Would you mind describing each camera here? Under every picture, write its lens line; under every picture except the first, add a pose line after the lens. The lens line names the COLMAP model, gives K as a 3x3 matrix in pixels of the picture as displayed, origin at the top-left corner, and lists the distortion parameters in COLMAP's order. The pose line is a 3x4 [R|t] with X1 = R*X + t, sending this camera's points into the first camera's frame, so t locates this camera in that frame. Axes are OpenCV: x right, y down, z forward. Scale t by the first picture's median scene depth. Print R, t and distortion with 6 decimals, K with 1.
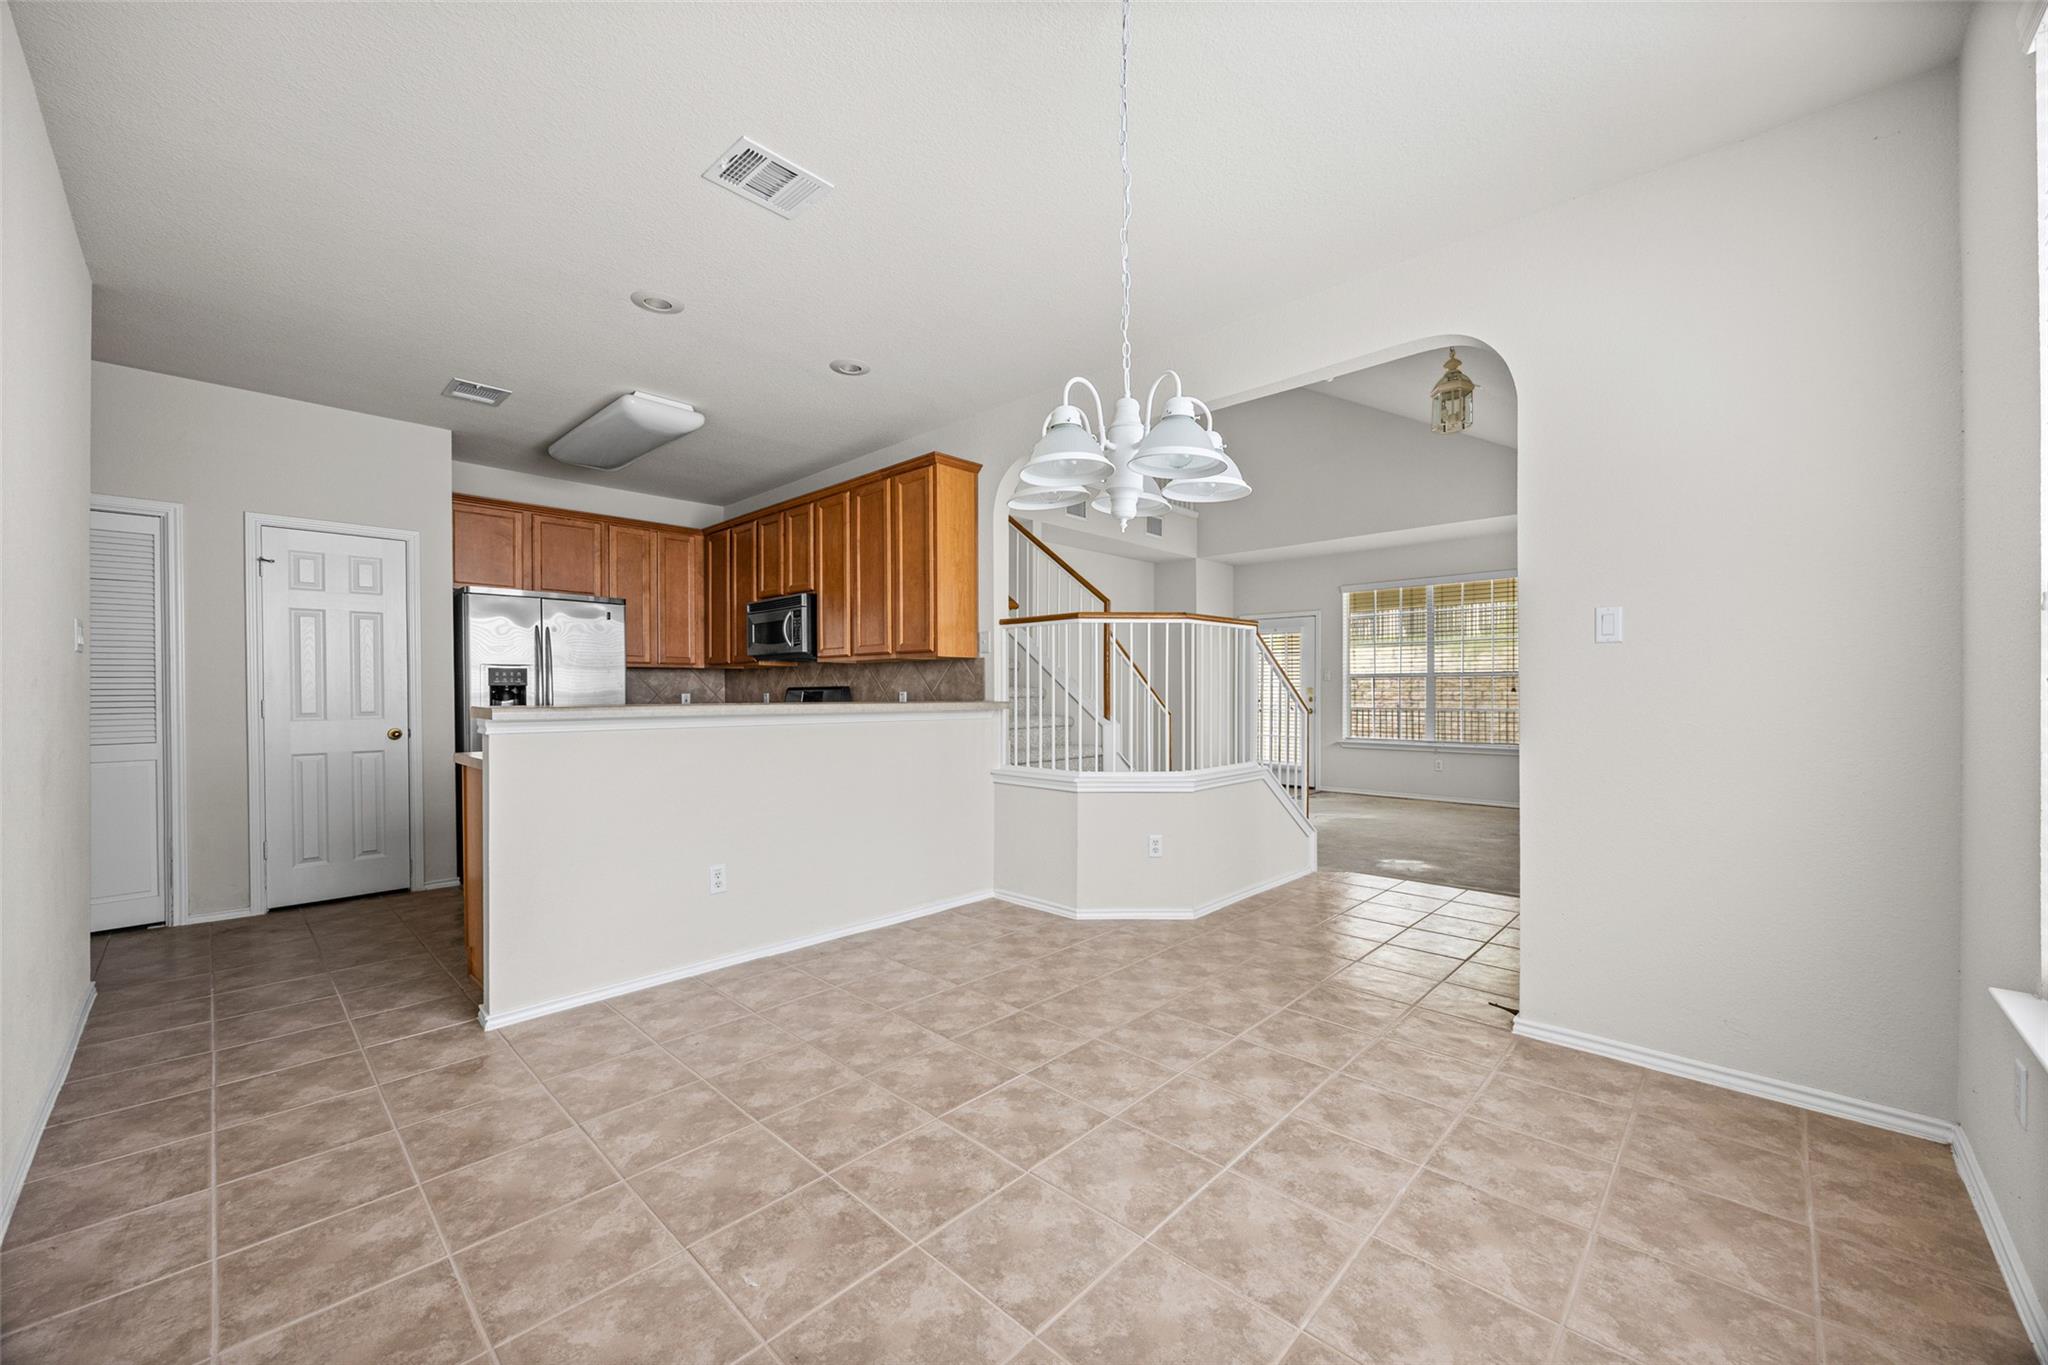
lens RADIAL K [[781.3, 0, 1026.3], [0, 781.3, 662.4], [0, 0, 1]] dist [0.000737, 0.000145]
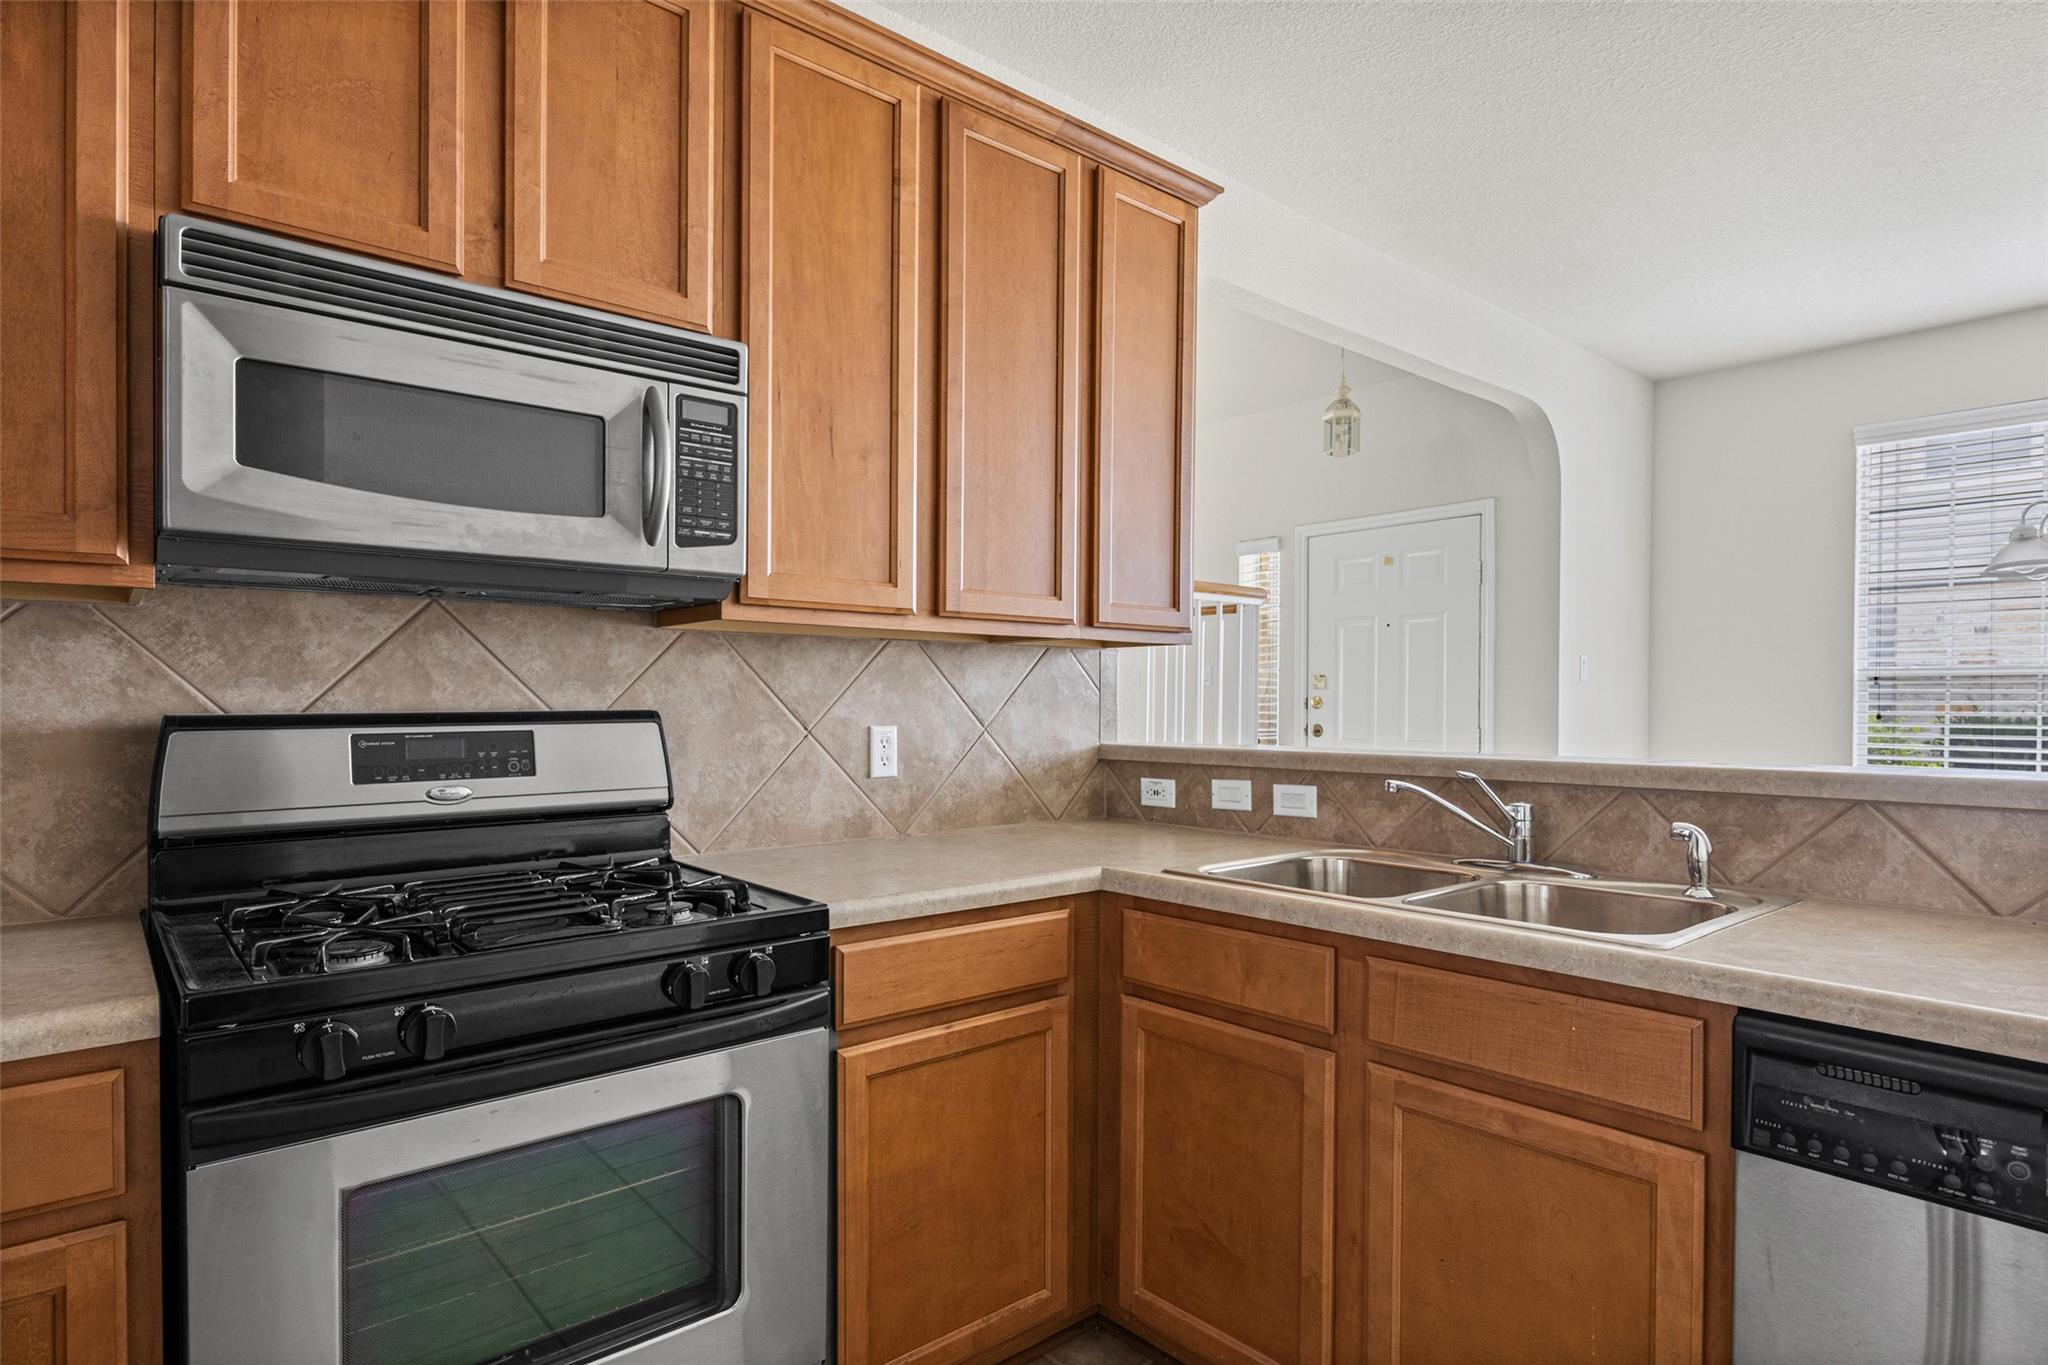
lens RADIAL K [[1089.2, 0, 1024.0], [0, 1089.2, 682.5], [0, 0, 1]] dist [-0.004428, -0.000936]
pose [[0.107340, 0.017192, 0.994074, -0.637492], [-0.034309, 0.999319, -0.013579, 0.023701], [-0.993630, -0.032648, 0.107857, 0.888462]]
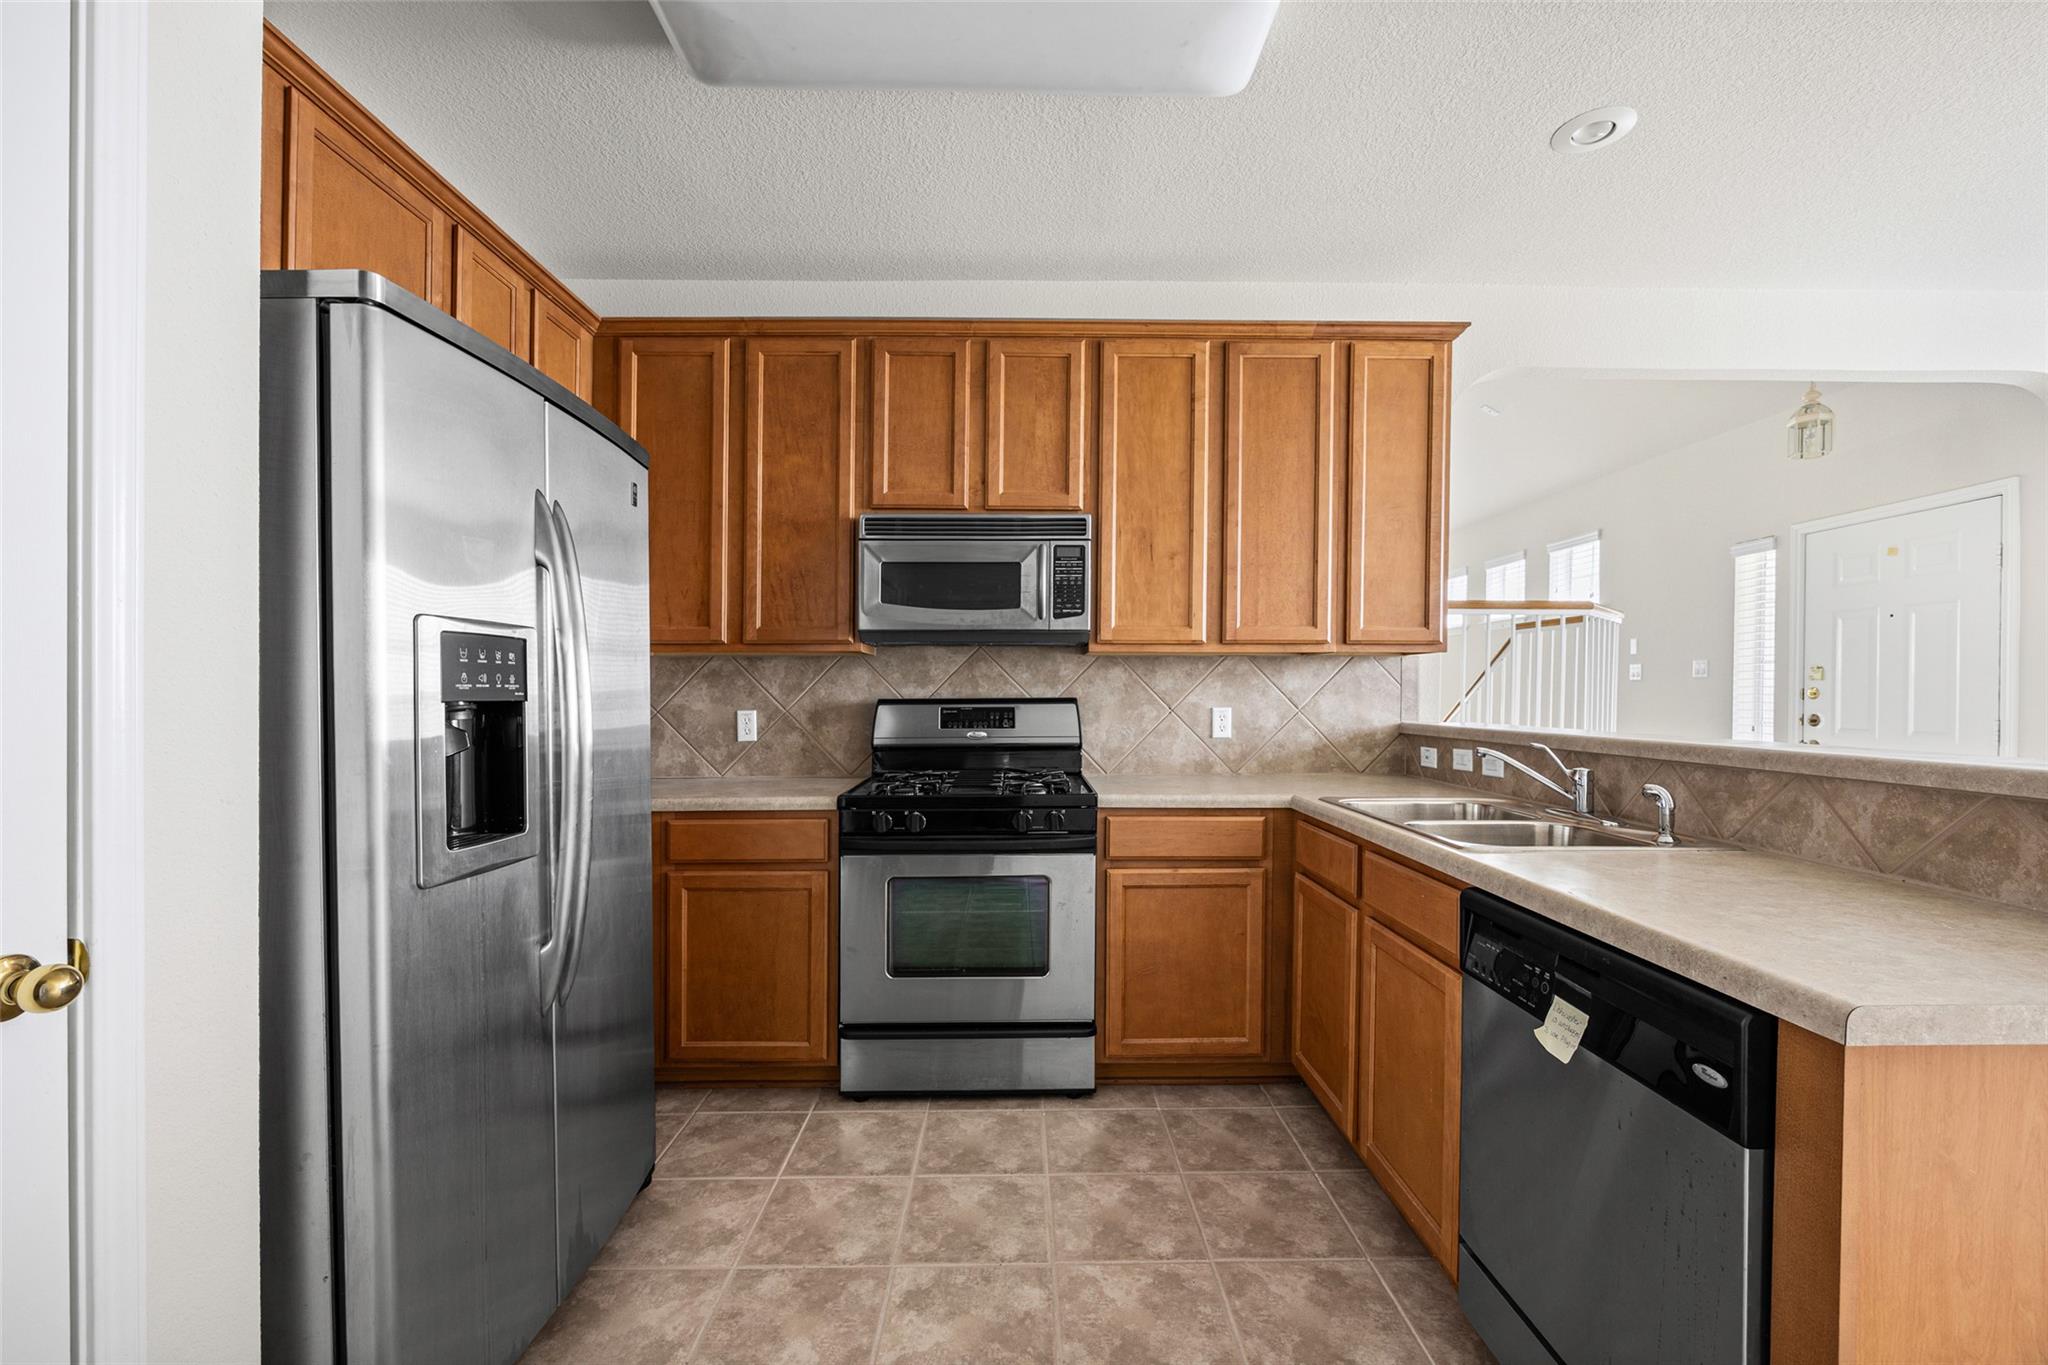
lens RADIAL K [[835.0, 0, 1044.0], [0, 835.0, 640.7], [0, 0, 1]] dist [-0.001387, -0.000041]
pose [[0.706456, 0.043518, 0.706417, -0.700091], [-0.023423, 0.998999, -0.038117, 0.015501], [-0.707369, 0.010381, 0.706768, 0.653028]]
